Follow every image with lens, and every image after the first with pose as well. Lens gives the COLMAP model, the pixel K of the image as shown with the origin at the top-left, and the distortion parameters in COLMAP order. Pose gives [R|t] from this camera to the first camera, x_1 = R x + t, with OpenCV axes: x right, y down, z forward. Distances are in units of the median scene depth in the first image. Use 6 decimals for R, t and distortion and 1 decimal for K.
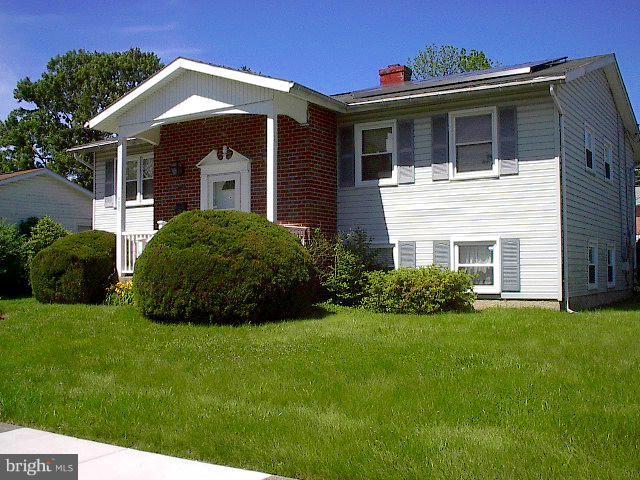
lens RADIAL K [[778.1, 0, 320.0], [0, 778.1, 240.0], [0, 0, 1]] dist [-0.231073, -0.005108]
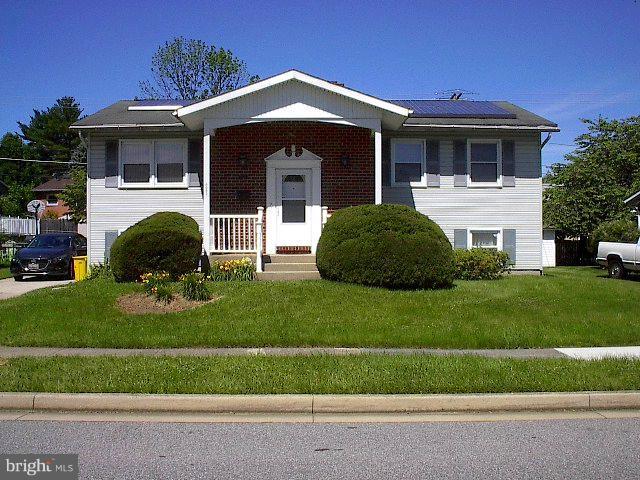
lens RADIAL K [[778.1, 0, 320.0], [0, 778.1, 240.0], [0, 0, 1]] dist [-0.231073, -0.005108]
pose [[0.827231, 0.018696, 0.561551, -0.837407], [-0.028528, 0.999555, 0.008746, 0.015578], [-0.561137, -0.023255, 0.827396, -0.029873]]
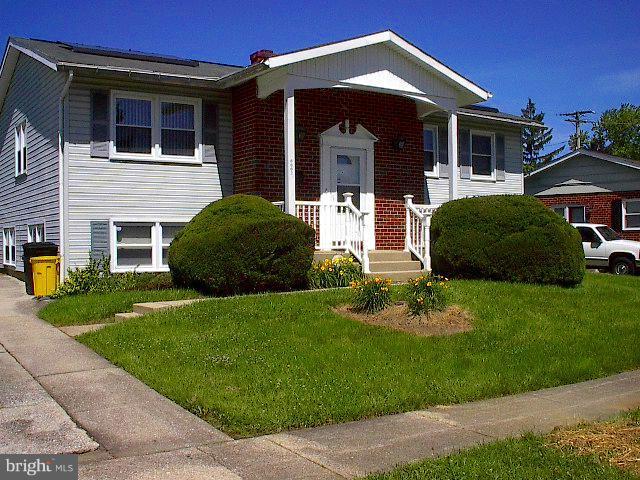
lens RADIAL K [[778.1, 0, 320.0], [0, 778.1, 240.0], [0, 0, 1]] dist [-0.231073, -0.005108]
pose [[0.376242, 0.018134, 0.926344, -1.164879], [-0.030724, 0.999503, -0.007087, 0.046210], [-0.926012, -0.025795, 0.376613, 0.711316]]
